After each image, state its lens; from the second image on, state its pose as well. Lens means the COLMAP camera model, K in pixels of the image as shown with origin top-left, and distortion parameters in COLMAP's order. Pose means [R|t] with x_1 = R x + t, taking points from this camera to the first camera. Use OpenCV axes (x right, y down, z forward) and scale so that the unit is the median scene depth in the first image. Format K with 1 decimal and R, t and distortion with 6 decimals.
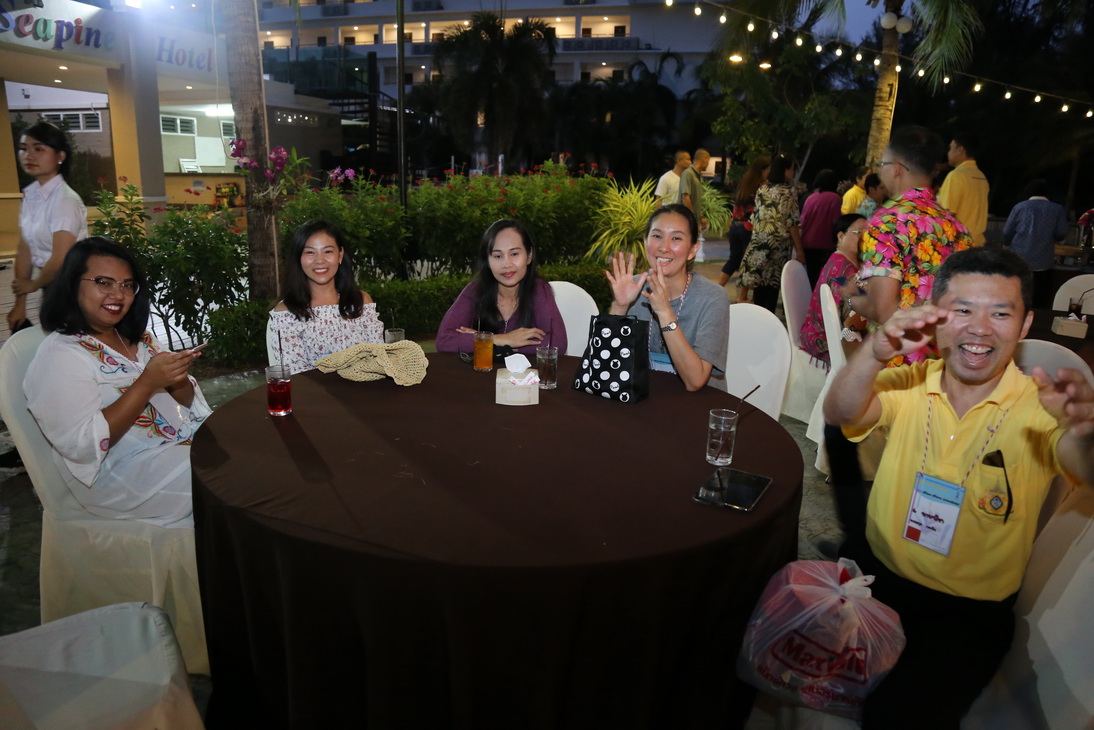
lens RADIAL K [[777.8, 0, 547.0], [0, 777.8, 365.0], [0, 0, 1]] dist [-0.125558, 0.103516]
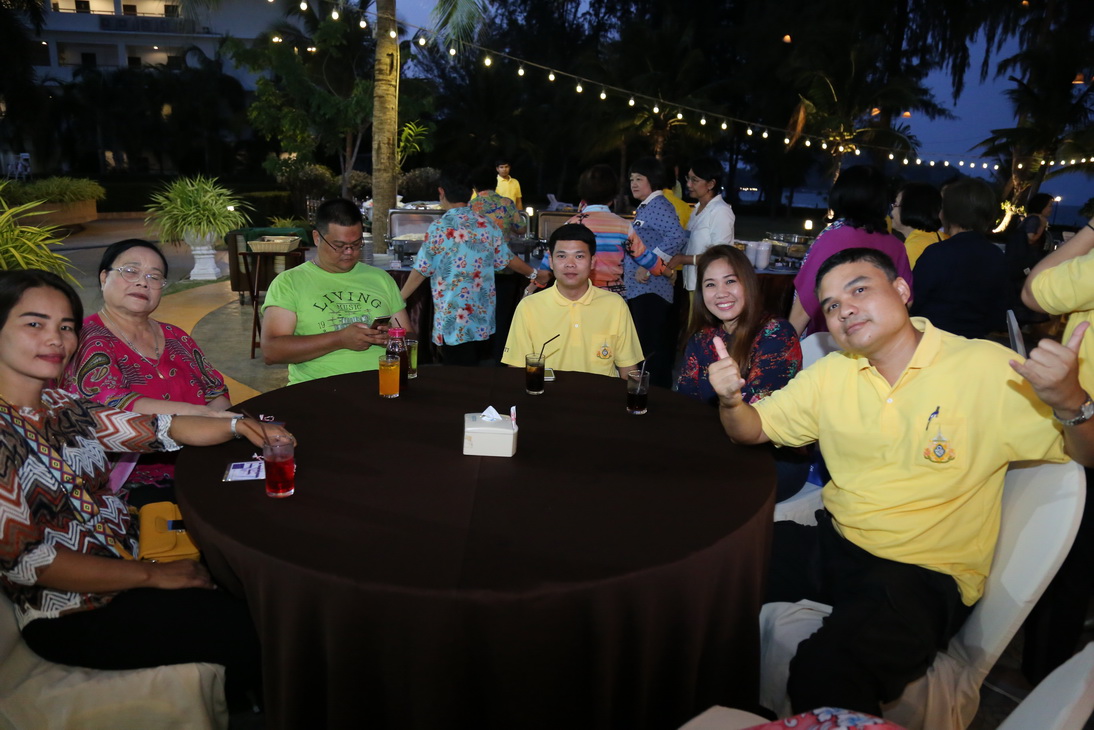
lens RADIAL K [[777.8, 0, 547.0], [0, 777.8, 365.0], [0, 0, 1]] dist [-0.125558, 0.103516]
pose [[0.883989, -0.117519, 0.452496, 0.042596], [0.115734, 0.992773, 0.031739, -0.009317], [-0.452956, 0.024313, 0.891201, 0.042140]]
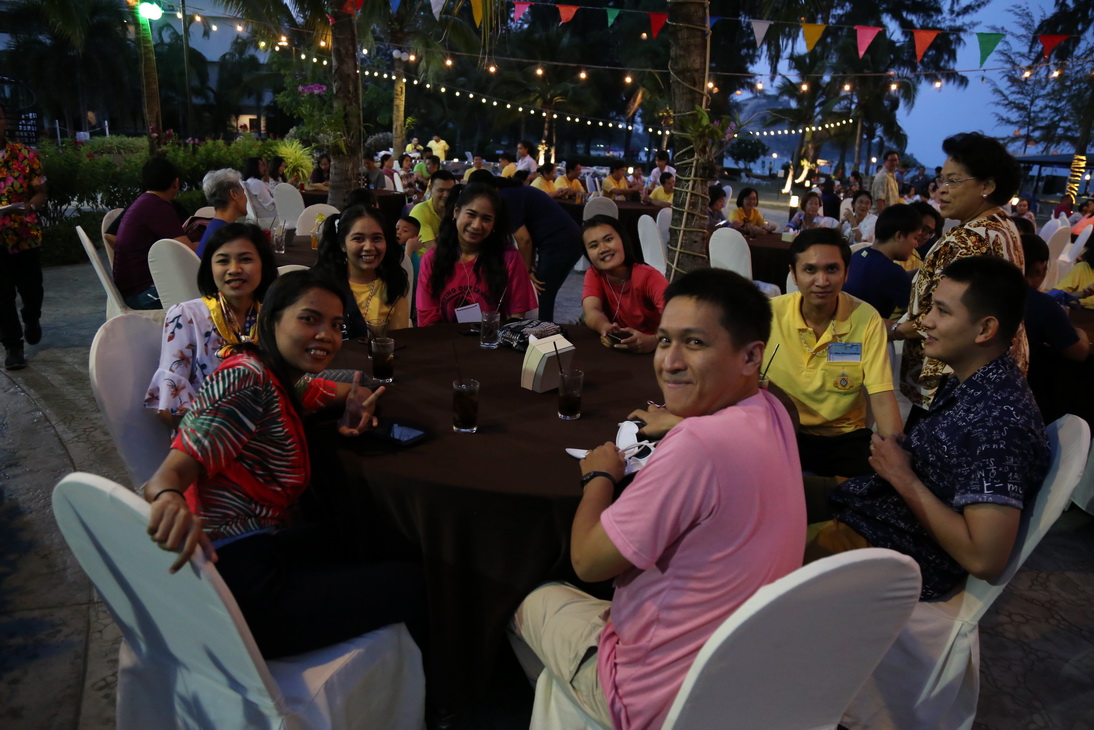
lens RADIAL K [[777.8, 0, 547.0], [0, 777.8, 365.0], [0, 0, 1]] dist [-0.125558, 0.103516]
pose [[0.829655, -0.154317, 0.536525, -0.084371], [0.122857, 0.987946, 0.094175, 0.040747], [-0.544590, -0.012217, 0.838613, -0.182636]]
